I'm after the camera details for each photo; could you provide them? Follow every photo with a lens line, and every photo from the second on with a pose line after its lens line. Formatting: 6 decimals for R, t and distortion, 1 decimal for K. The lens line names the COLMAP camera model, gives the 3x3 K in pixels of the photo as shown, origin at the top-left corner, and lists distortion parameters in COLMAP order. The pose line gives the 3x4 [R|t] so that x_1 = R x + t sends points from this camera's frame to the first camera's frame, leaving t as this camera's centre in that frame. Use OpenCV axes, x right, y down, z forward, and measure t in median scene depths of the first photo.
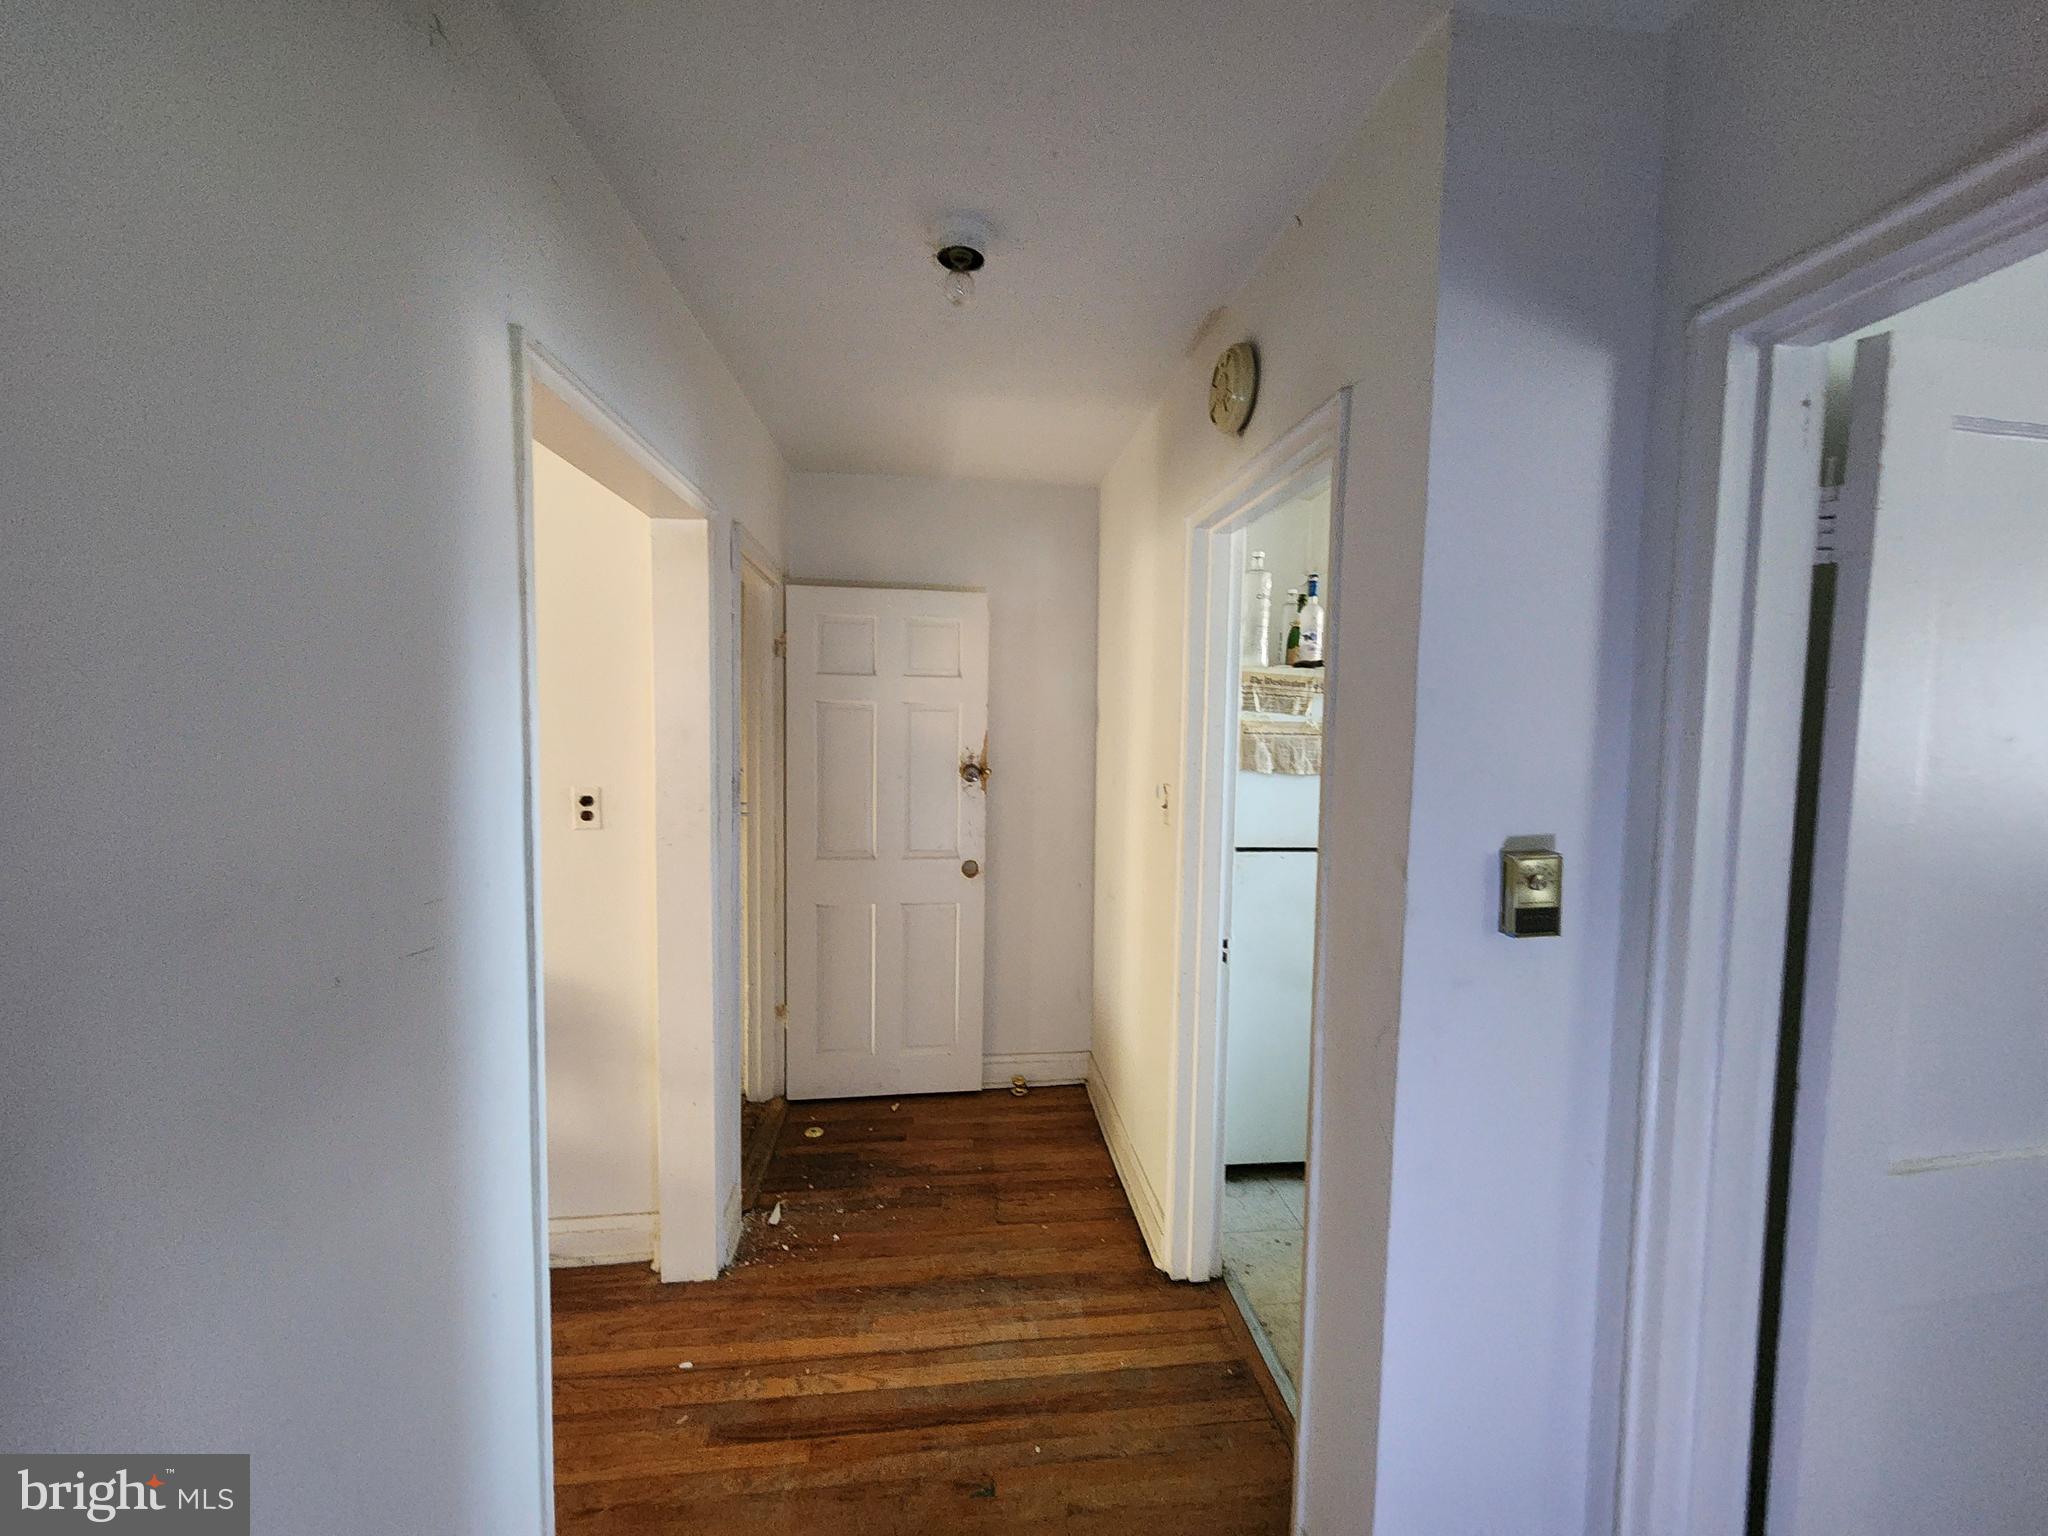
lens RADIAL K [[840.6, 0, 1029.8], [0, 840.6, 770.6], [0, 0, 1]] dist [-0.003244, -0.001930]
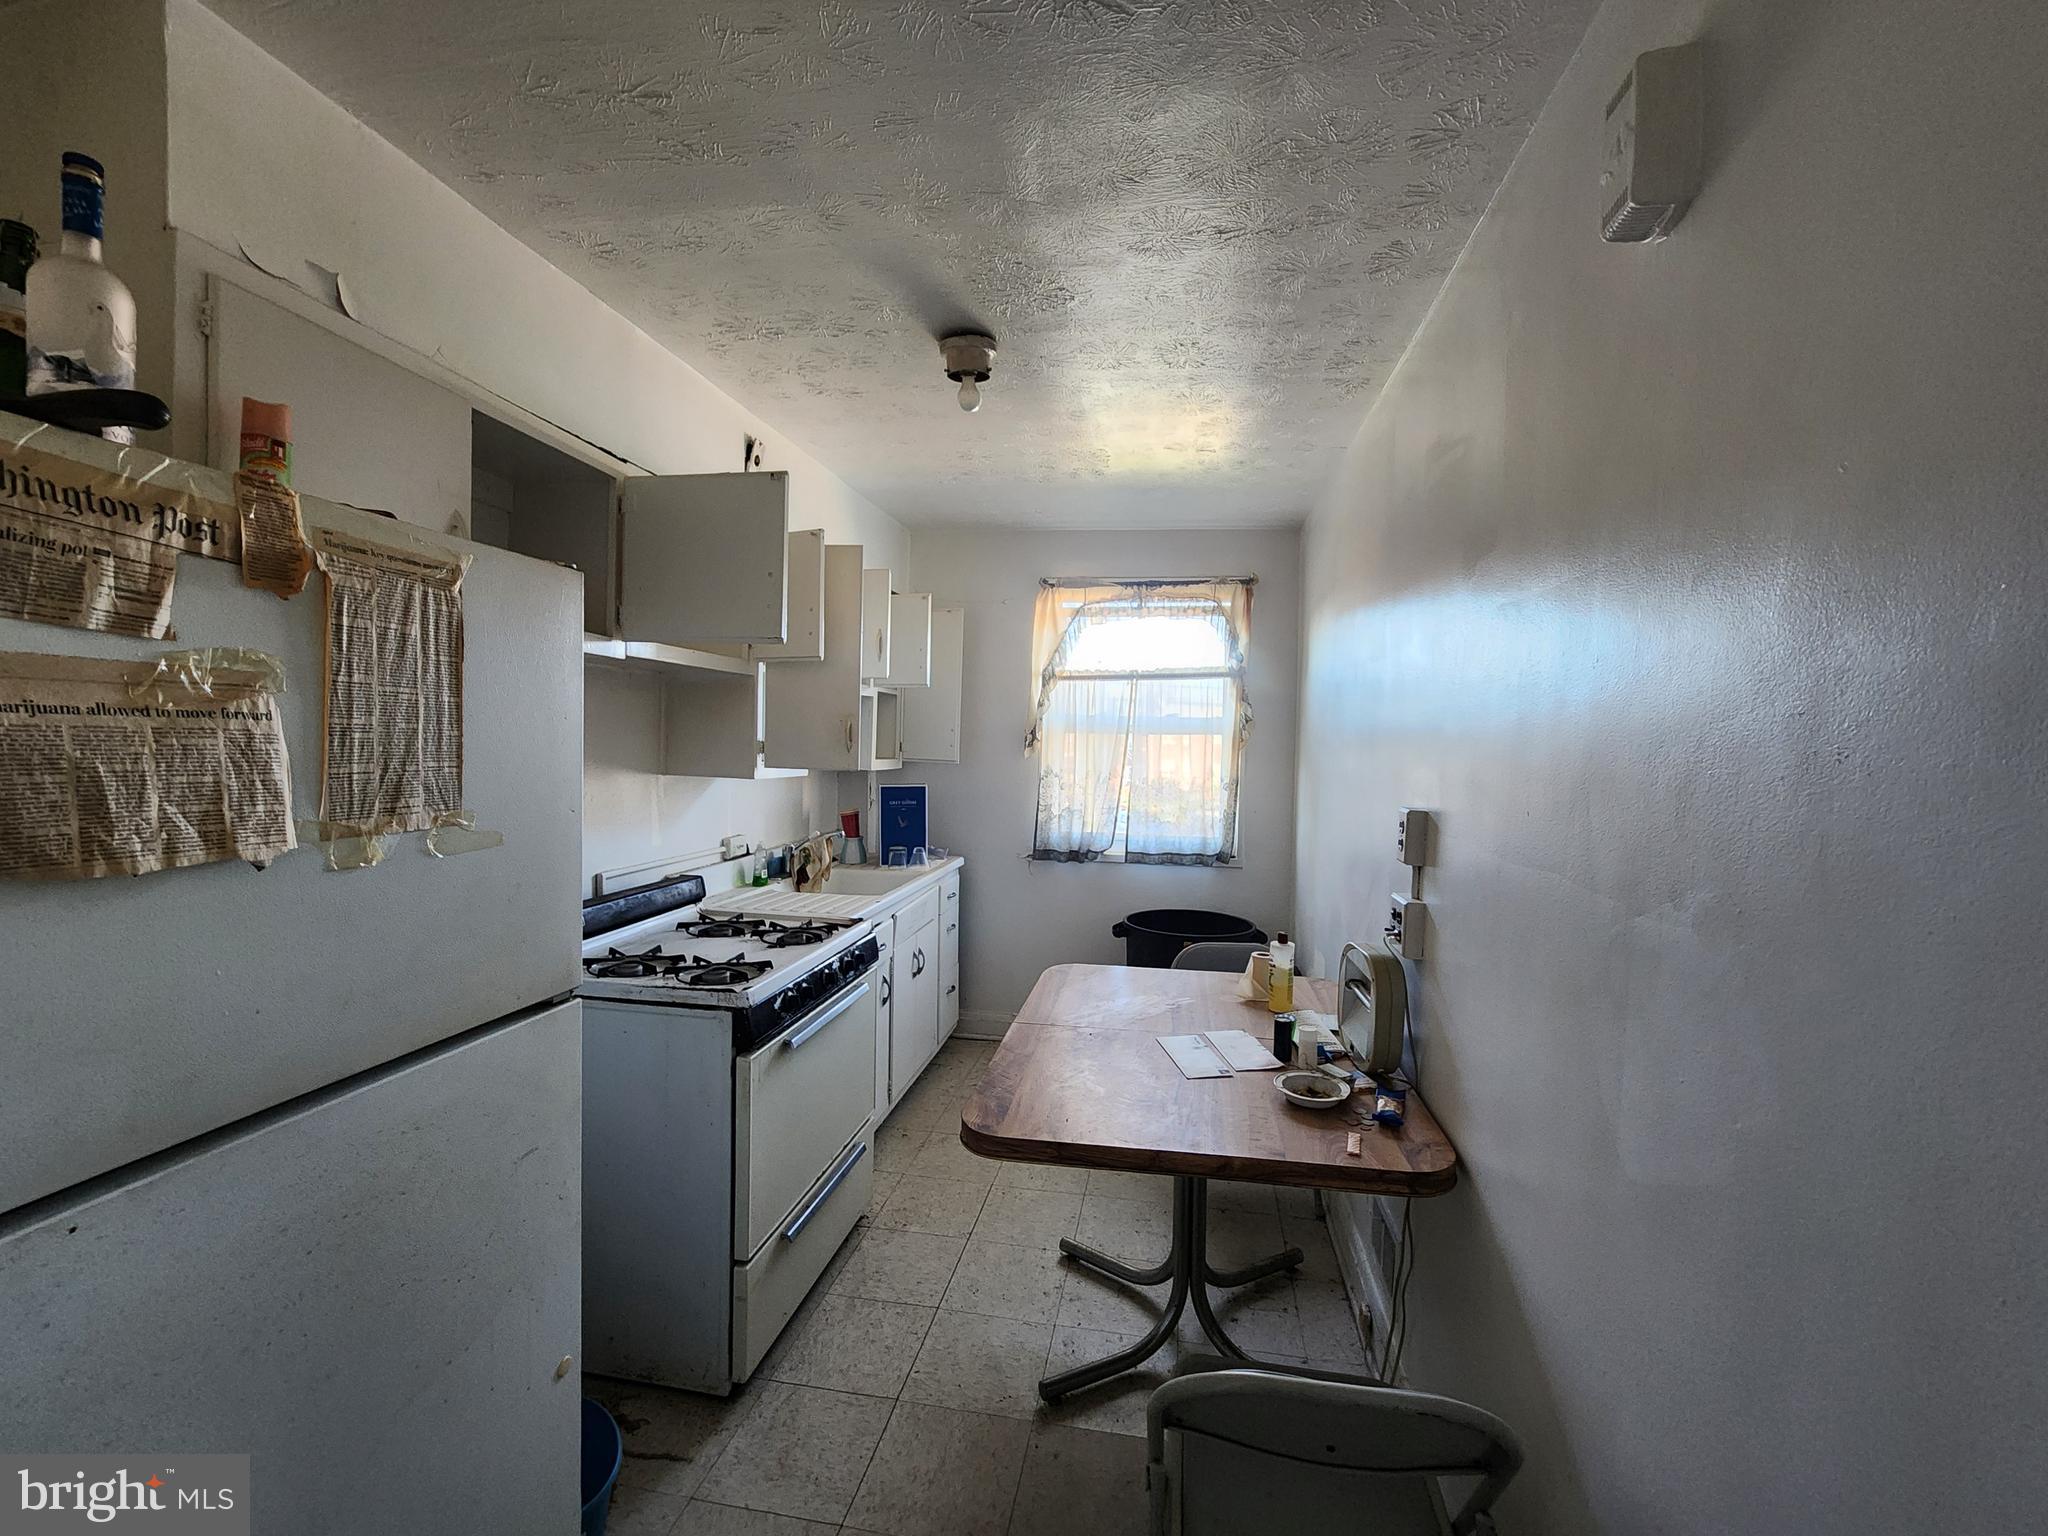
lens RADIAL K [[840.6, 0, 1027.9], [0, 840.6, 764.6], [0, 0, 1]] dist [-0.003244, -0.001930]
pose [[0.282604, -0.051724, 0.957841, 0.160031], [0.045342, 0.998149, 0.040523, -0.025508], [-0.958164, 0.031979, 0.284426, 0.676180]]
